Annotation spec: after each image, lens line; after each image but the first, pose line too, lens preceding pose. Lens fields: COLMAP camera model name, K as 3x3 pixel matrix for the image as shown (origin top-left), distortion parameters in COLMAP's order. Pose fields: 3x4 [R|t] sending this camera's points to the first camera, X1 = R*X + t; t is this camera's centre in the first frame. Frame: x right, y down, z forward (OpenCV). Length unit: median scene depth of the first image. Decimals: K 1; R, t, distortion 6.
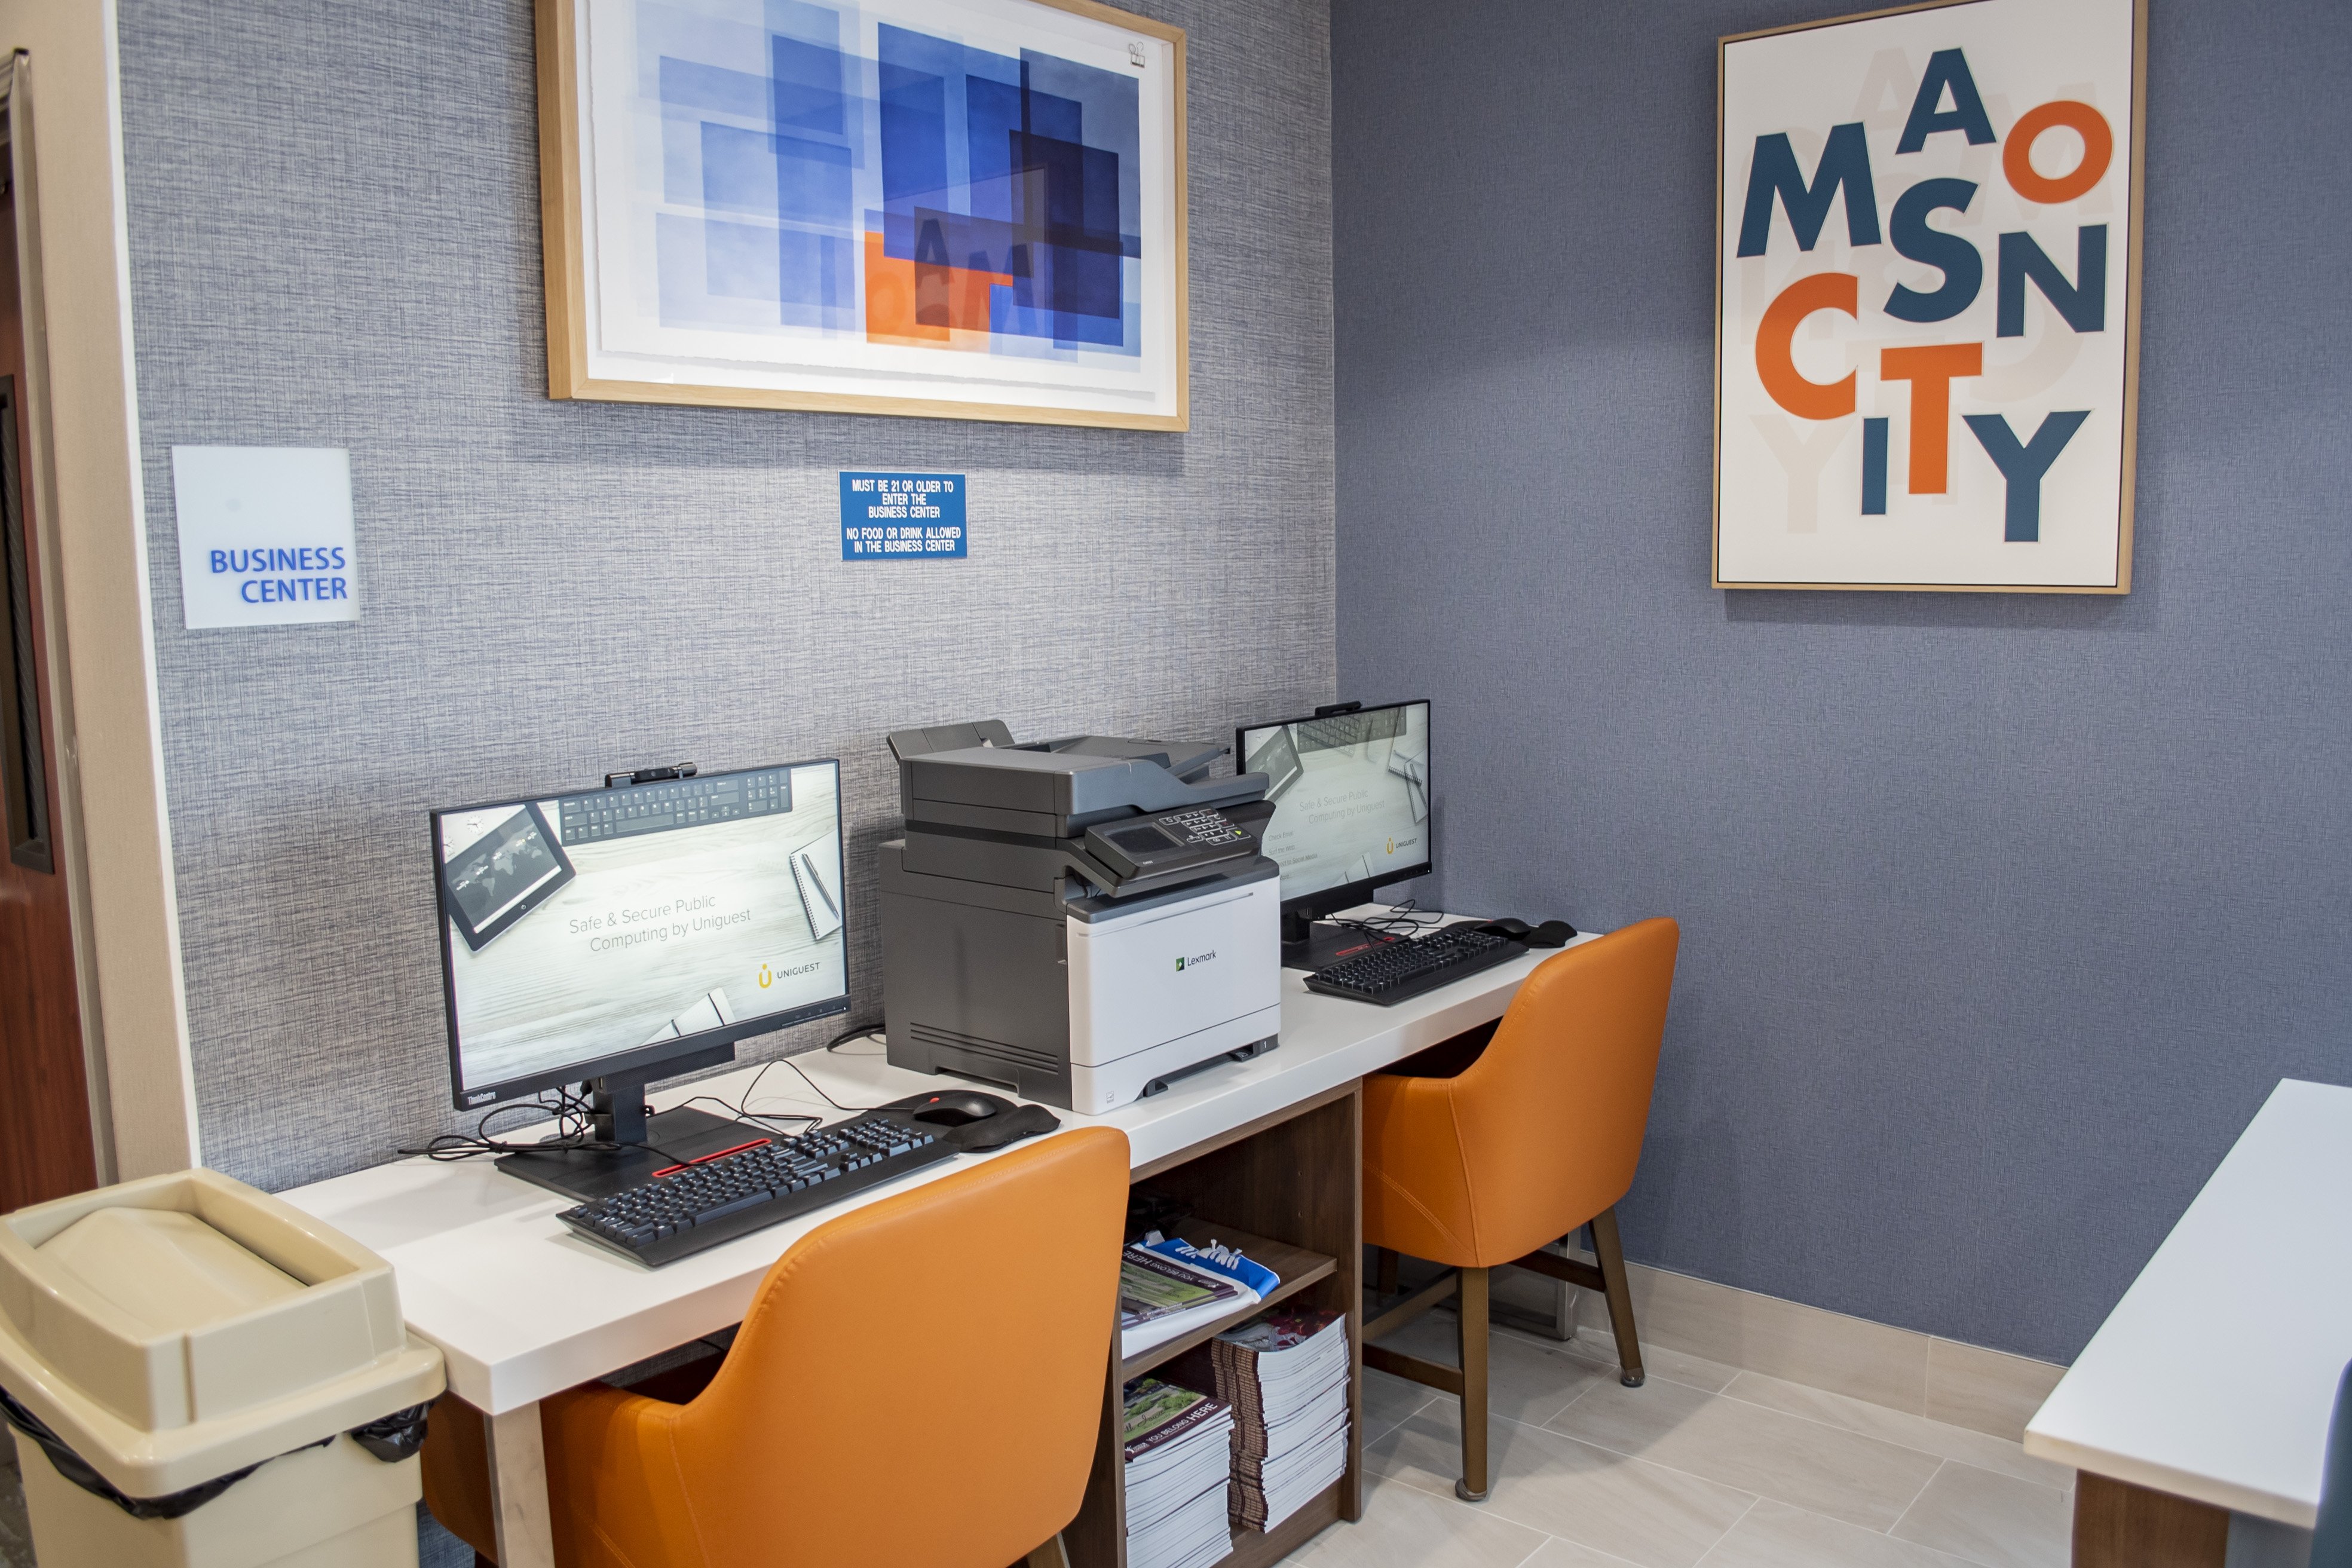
lens RADIAL K [[1828.4, 0, 1176.0], [0, 1828.4, 784.0], [0, 0, 1]] dist [-0.084285, 0.014387]
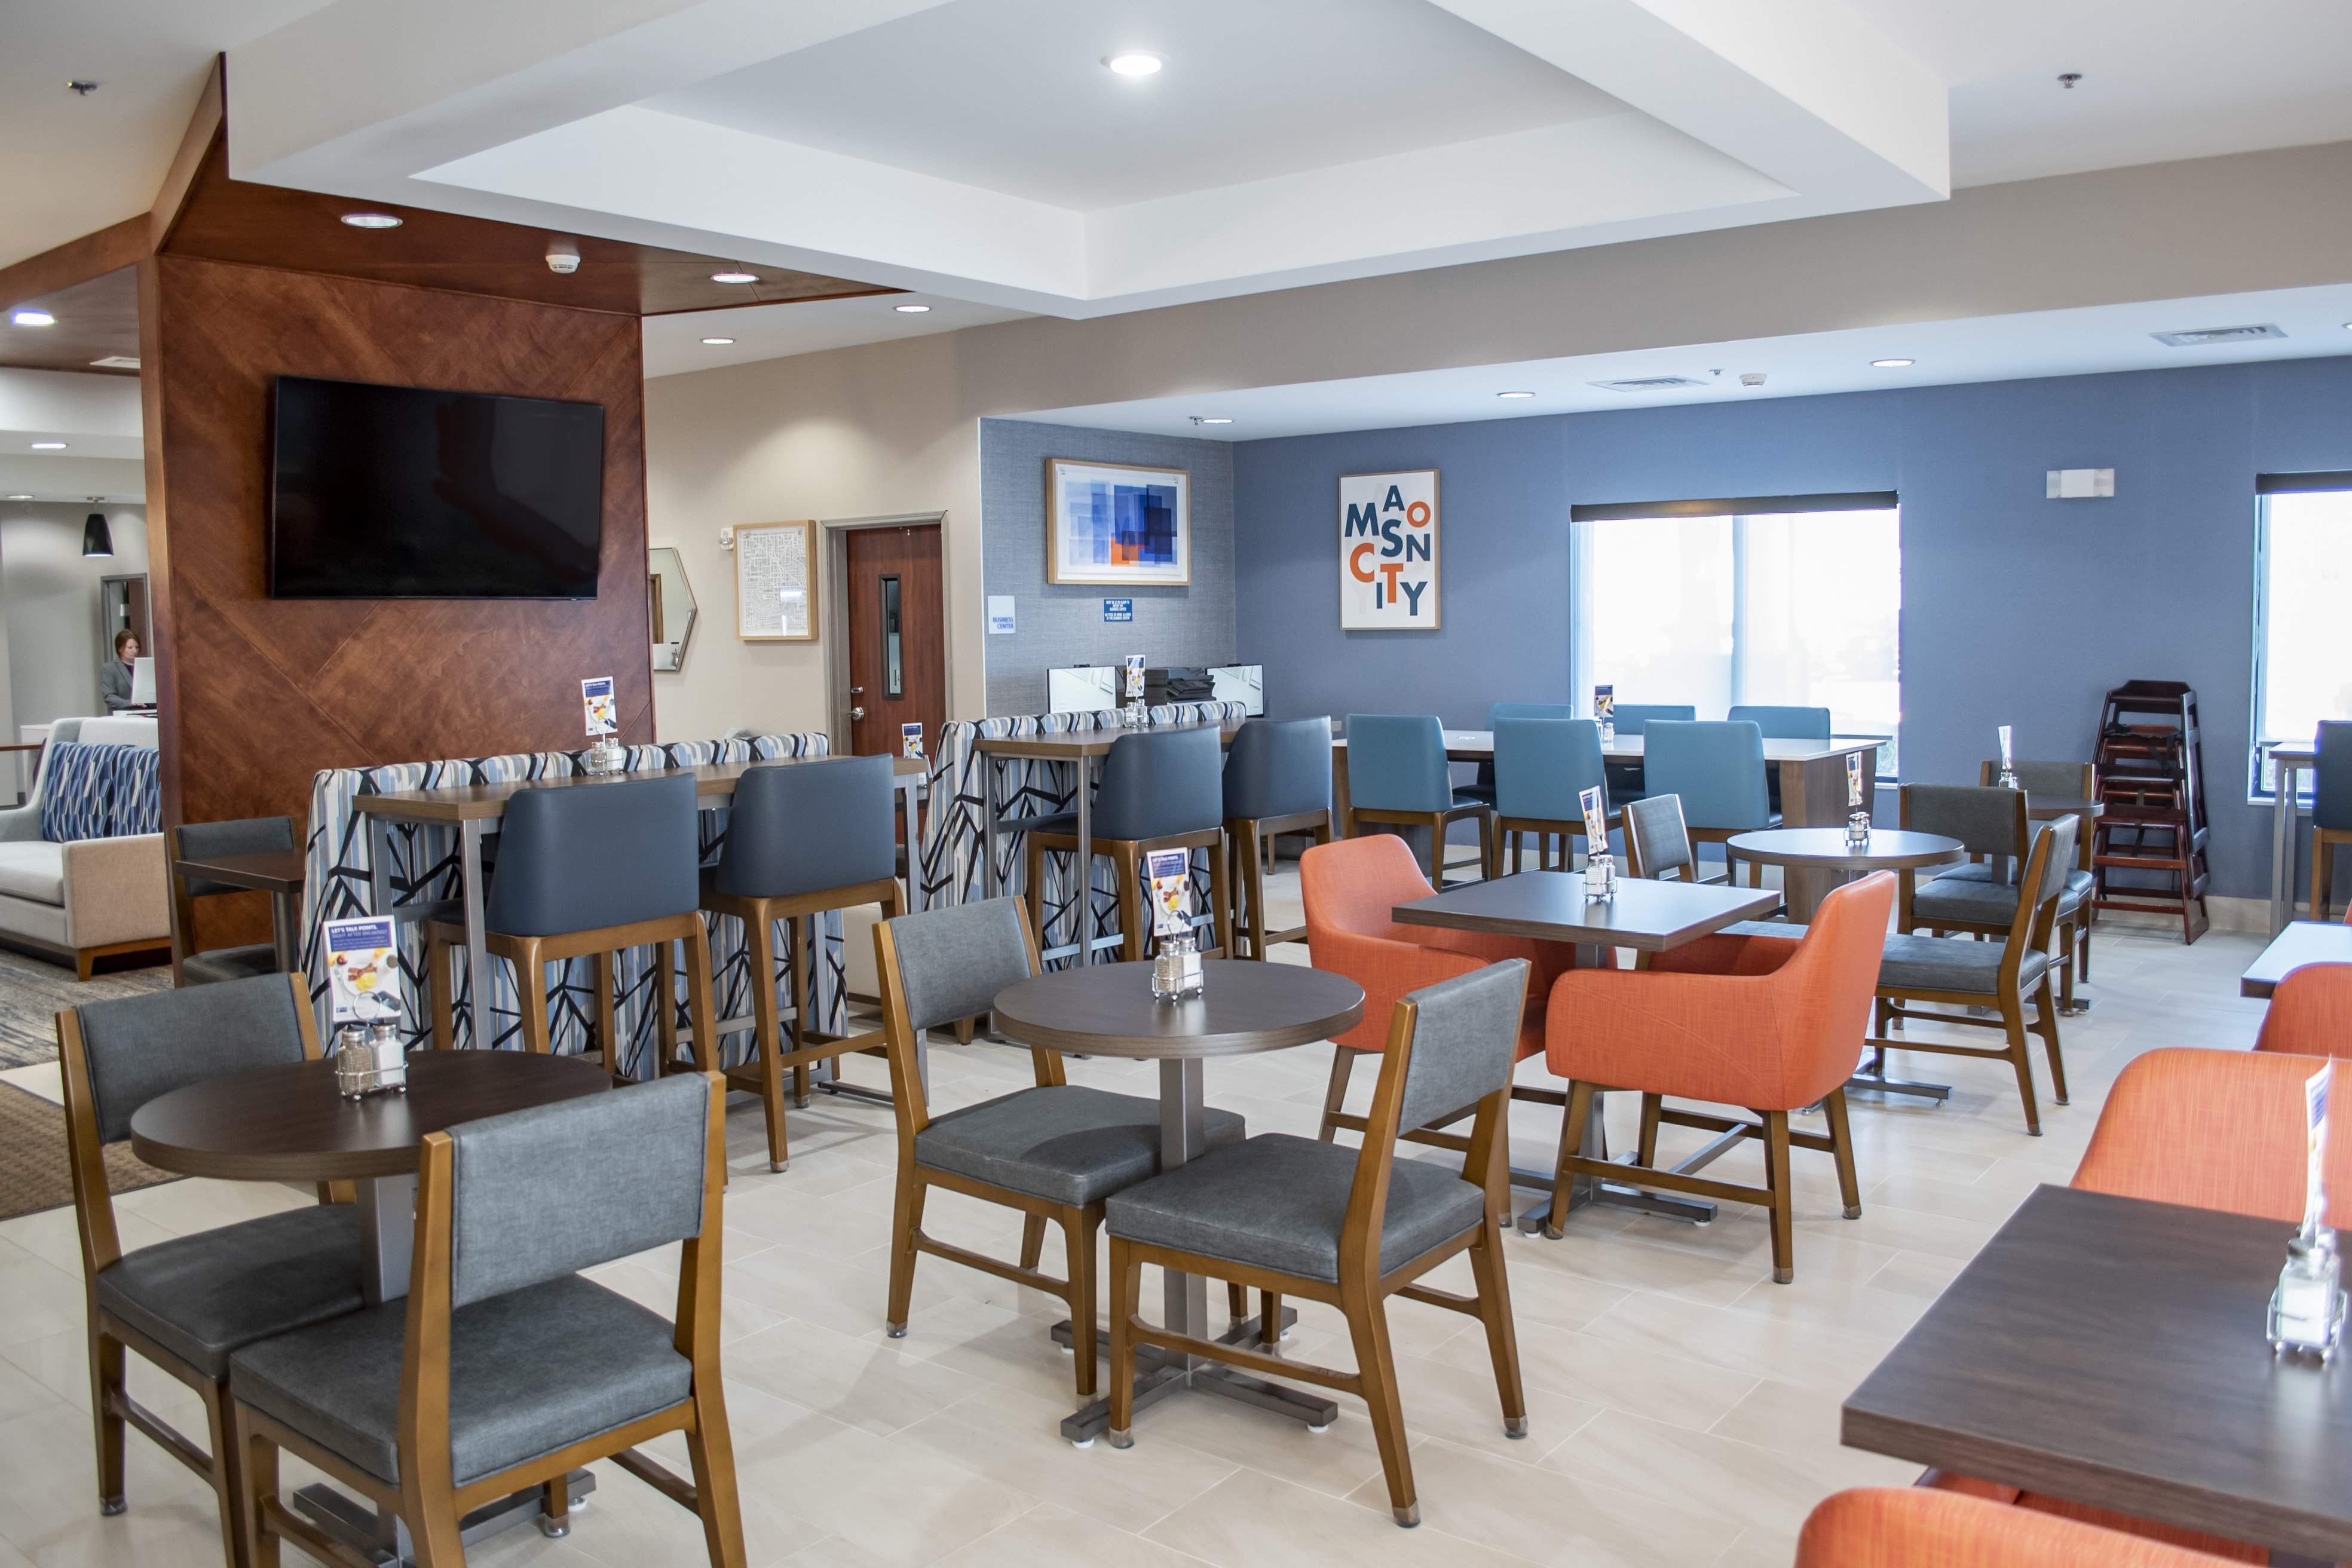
lens RADIAL K [[1828.4, 0, 1176.0], [0, 1828.4, 784.0], [0, 0, 1]] dist [-0.084285, 0.014387]
pose [[0.999721, -0.003091, 0.023435, -0.117435], [0.004112, 0.999040, -0.043605, 0.380633], [-0.023277, 0.043690, 0.998774, -2.784237]]
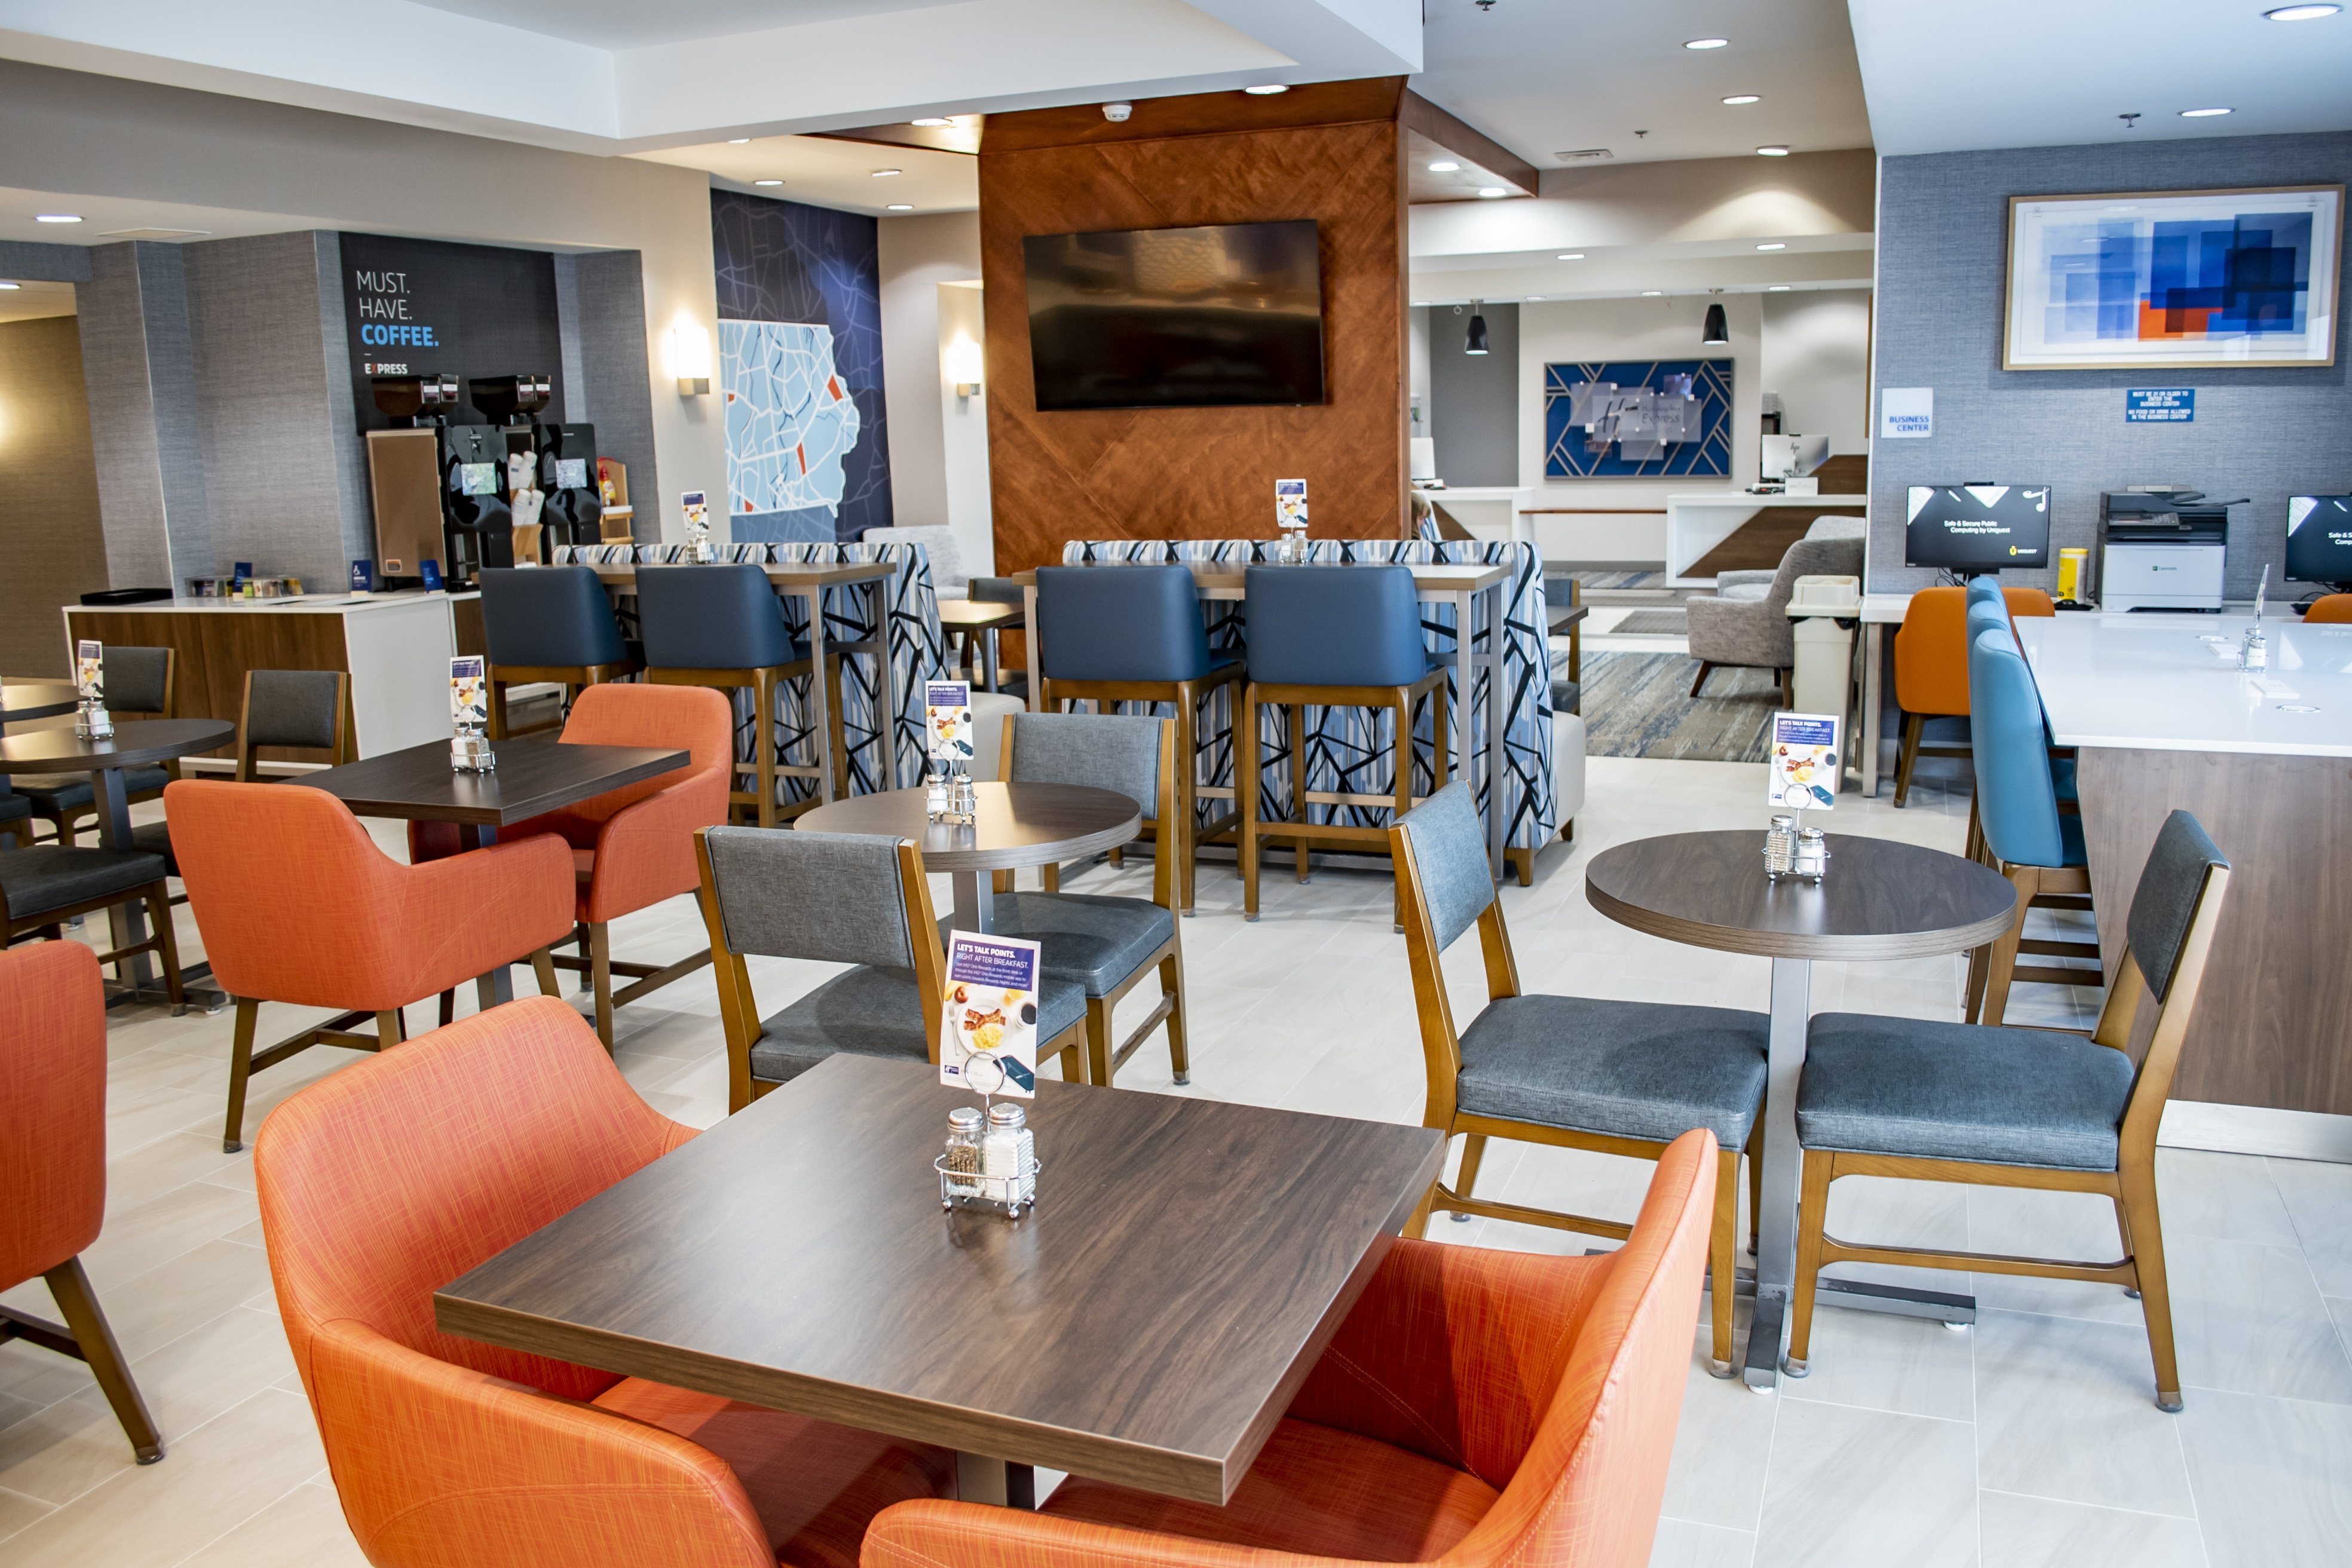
lens RADIAL K [[1828.4, 0, 1176.0], [0, 1828.4, 784.0], [0, 0, 1]] dist [-0.084285, 0.014387]
pose [[0.307537, 0.191732, -0.932019, 1.900461], [-0.101789, 0.980497, 0.168118, 0.101744], [0.946076, 0.043167, 0.321056, -1.138272]]
